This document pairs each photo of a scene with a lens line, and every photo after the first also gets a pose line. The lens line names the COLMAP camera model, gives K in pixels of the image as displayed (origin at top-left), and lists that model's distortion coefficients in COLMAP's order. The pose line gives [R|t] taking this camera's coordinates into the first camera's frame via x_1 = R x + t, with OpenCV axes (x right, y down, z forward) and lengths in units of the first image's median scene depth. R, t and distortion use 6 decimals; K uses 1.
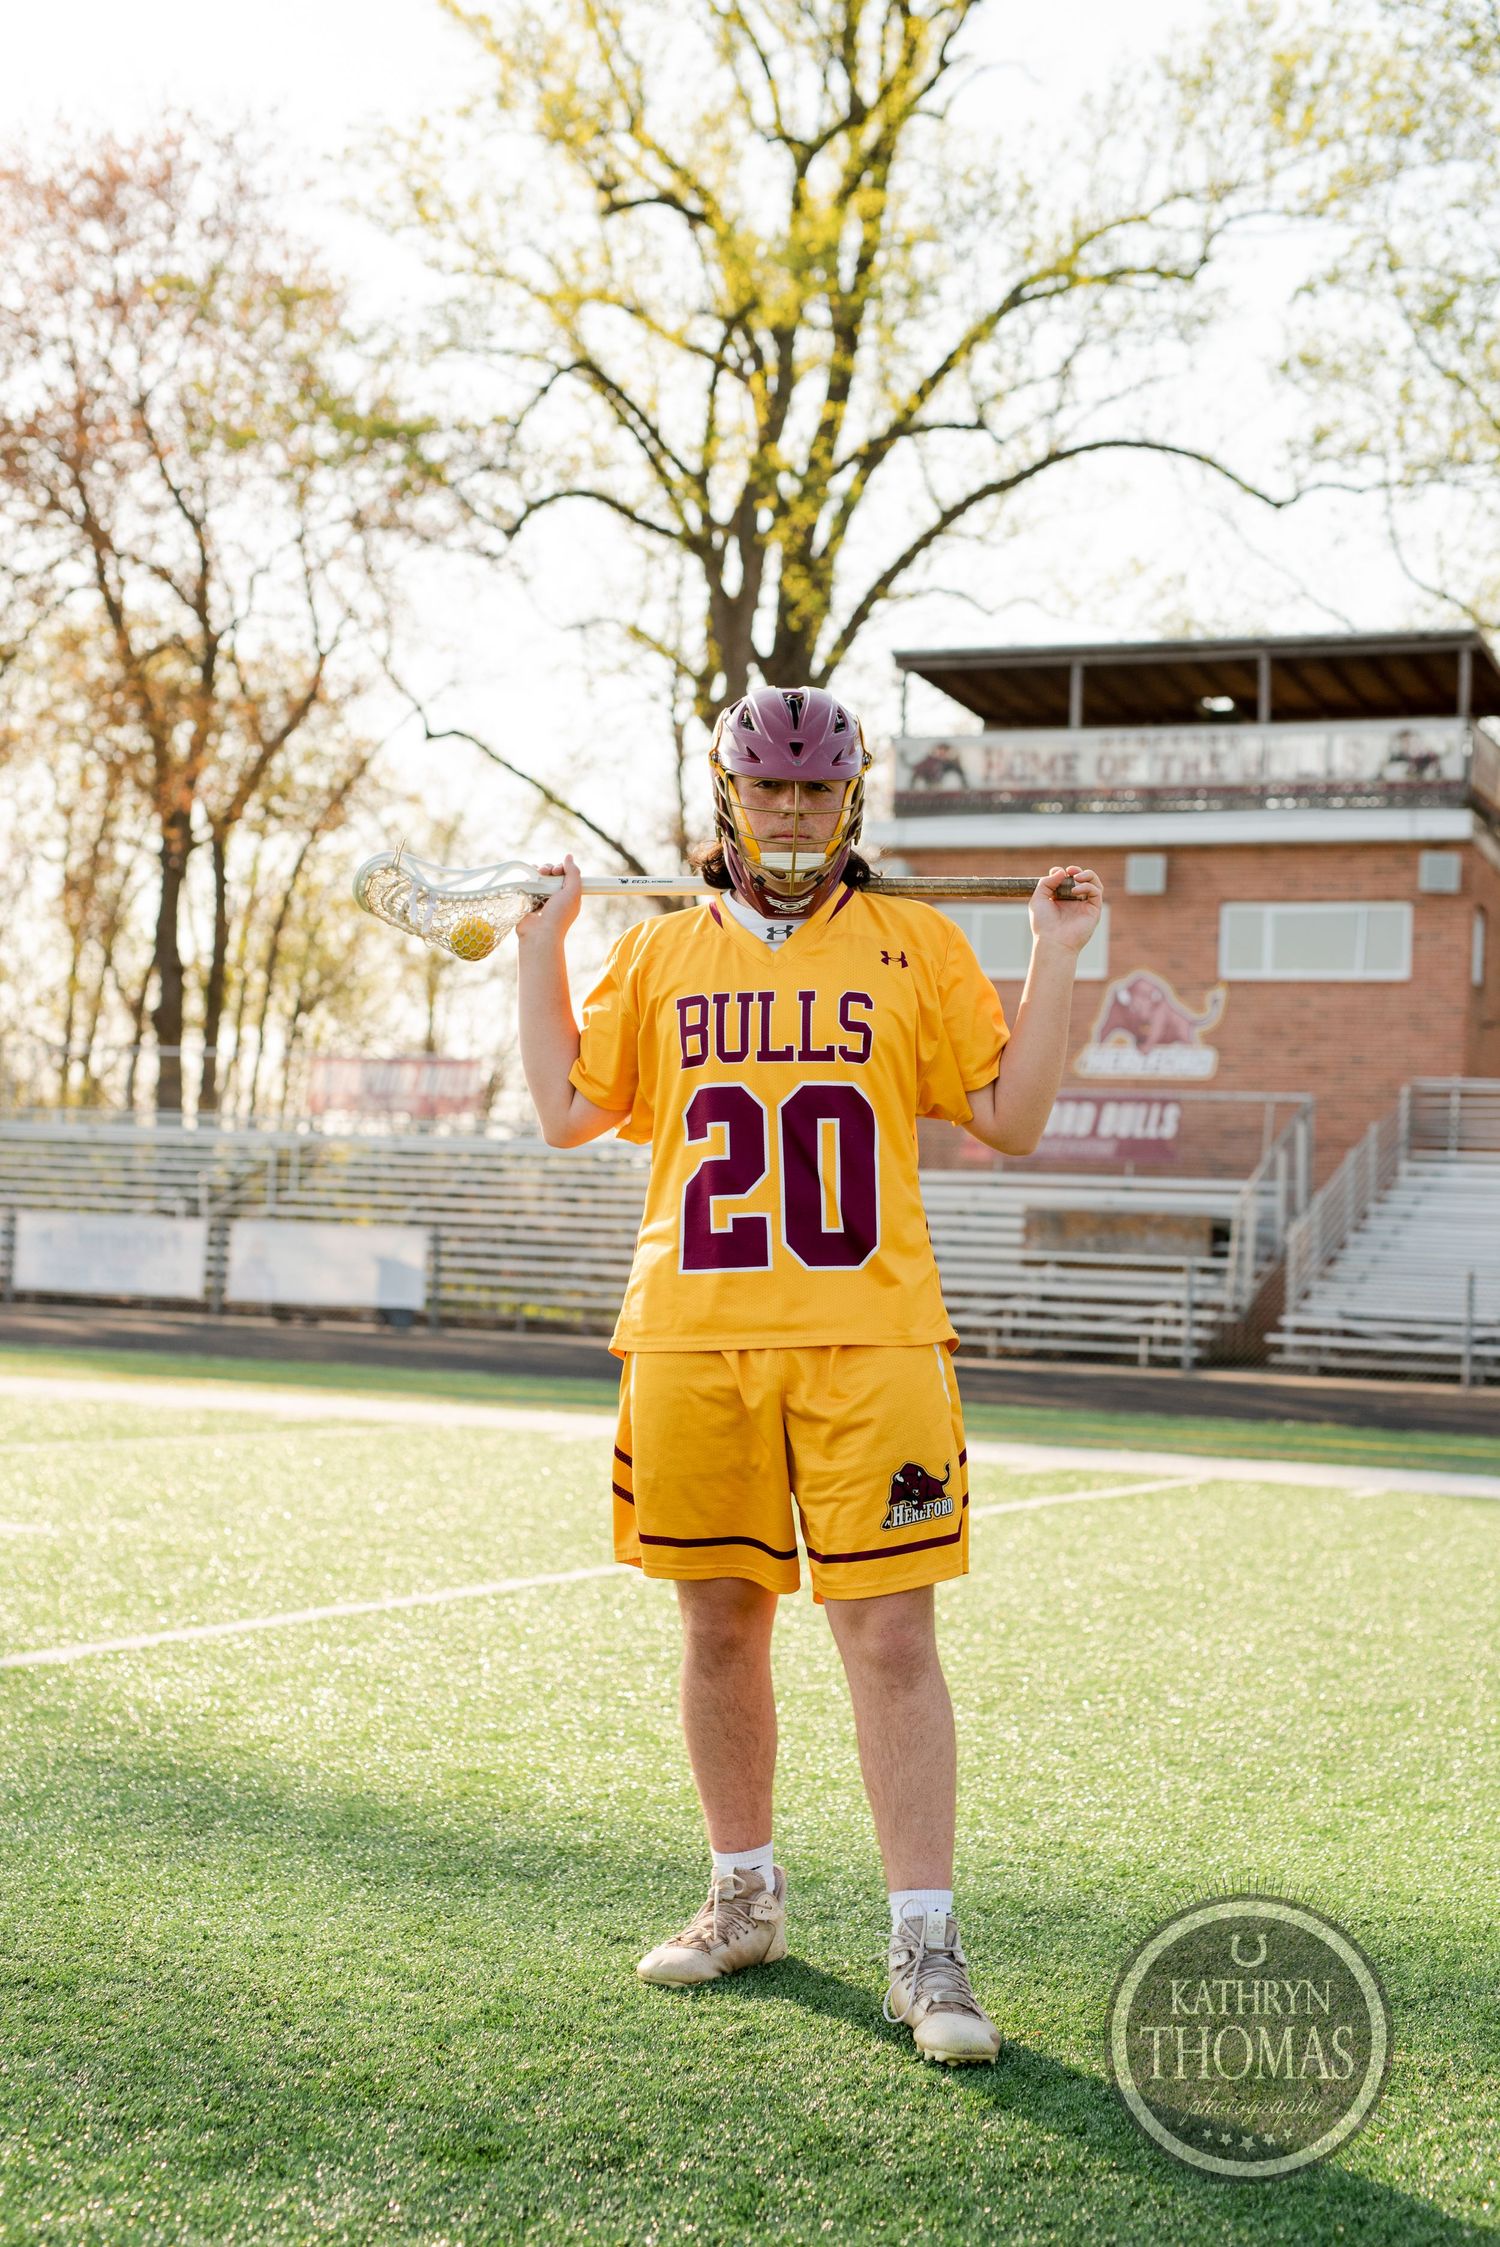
lens RADIAL K [[3294.6, 0, 750.0], [0, 3294.6, 1123.5], [0, 0, 1]] dist [0.020909, -0.024510]
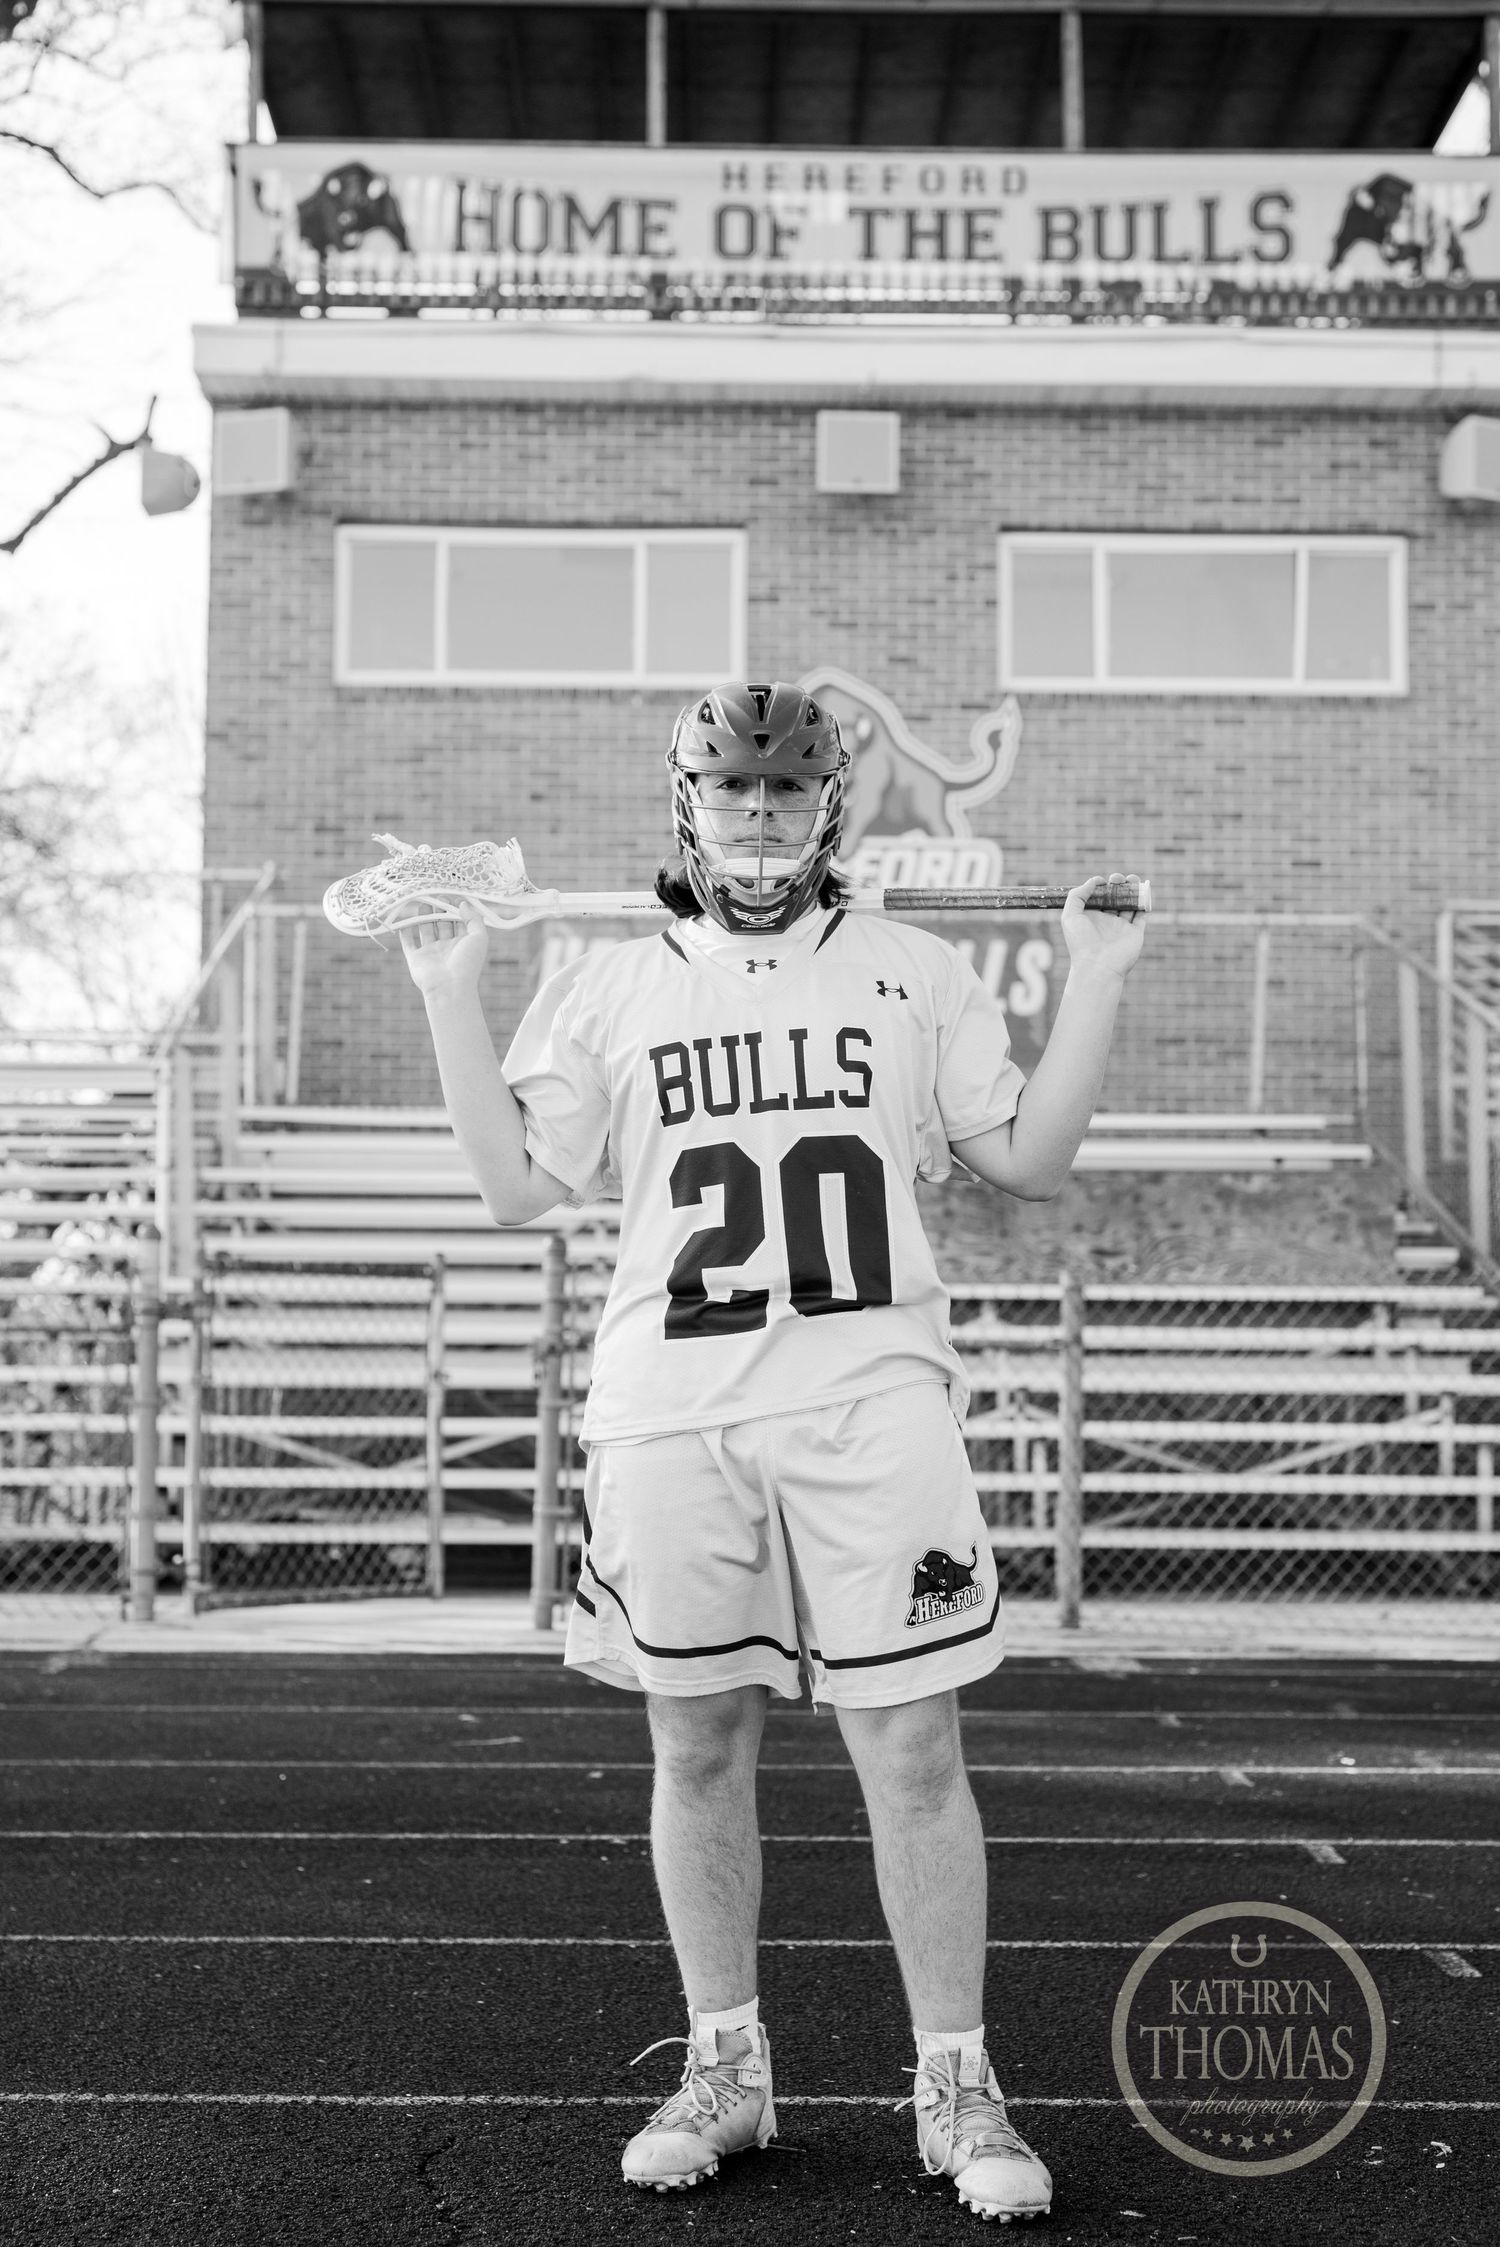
lens RADIAL K [[3359.6, 0, 748.7], [0, 3359.6, 1047.9], [0, 0, 1]] dist [0.221742, -1.116345]
pose [[0.922857, 0.003453, 0.385128, -0.063051], [0.011317, 0.999285, -0.036077, 0.019899], [-0.384977, 0.037653, 0.922158, 0.500865]]
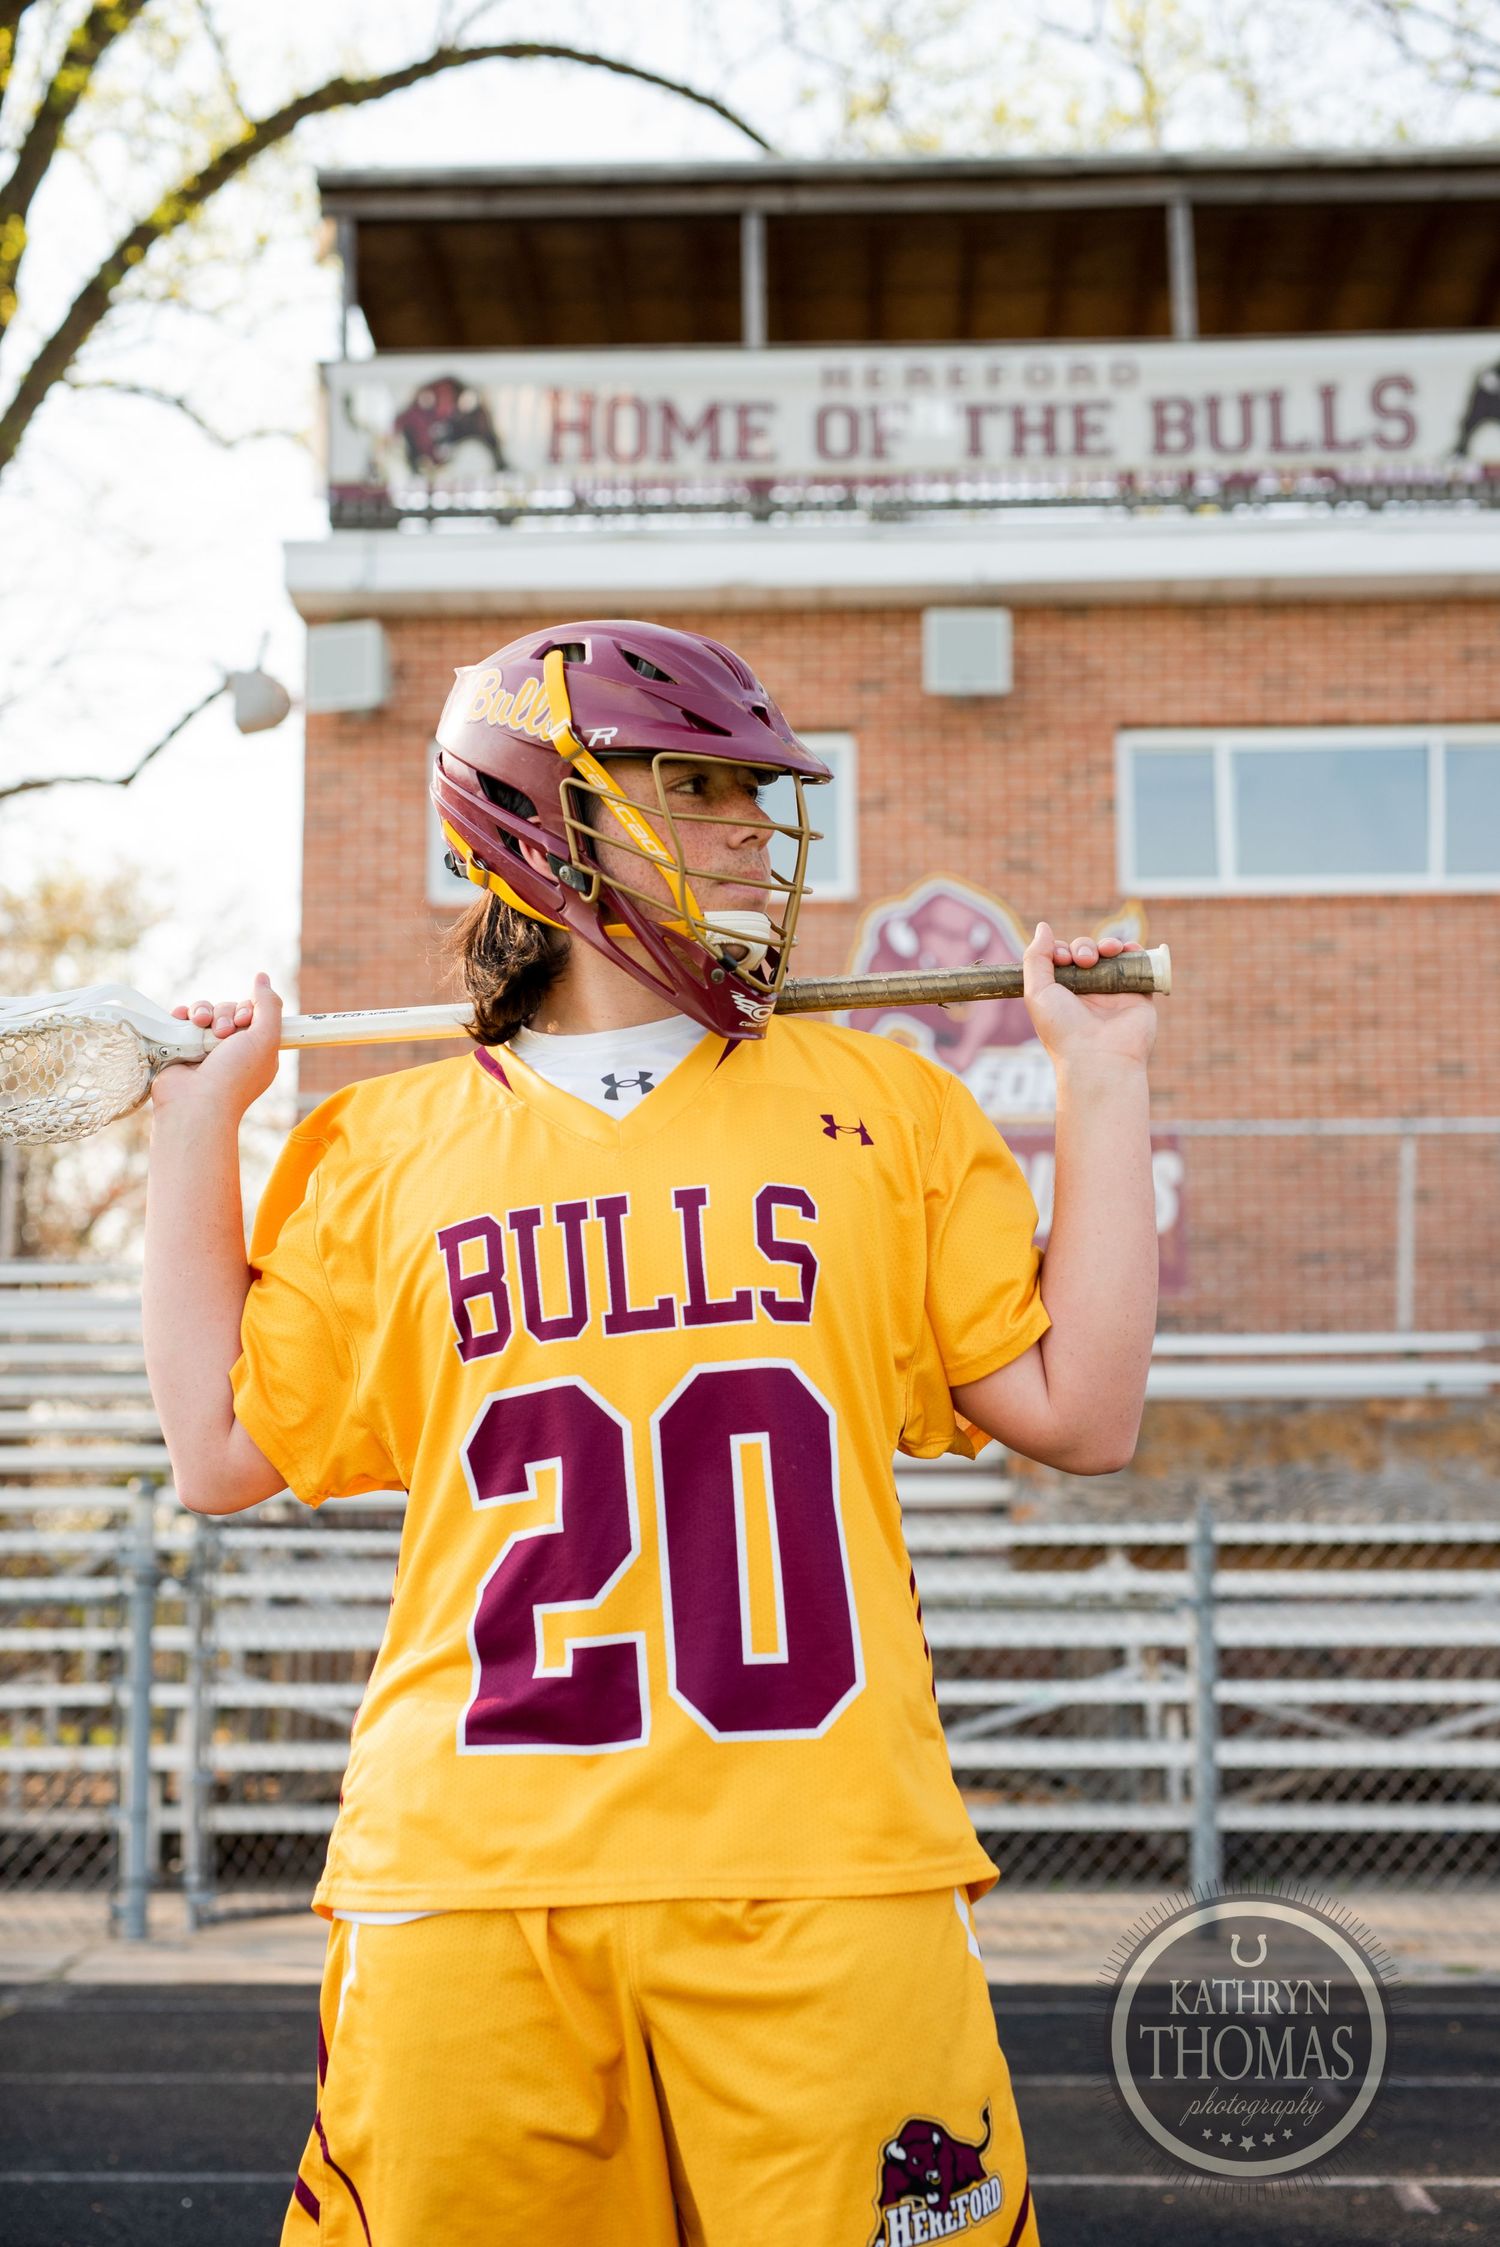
lens RADIAL K [[3294.6, 0, 750.0], [0, 3294.6, 1123.5], [0, 0, 1]] dist [0.020909, -0.024510]
pose [[0.938640, 0.005485, 0.344856, -0.049492], [0.025167, 0.996119, -0.084345, 0.019614], [-0.343980, 0.087848, 0.934858, 0.524916]]
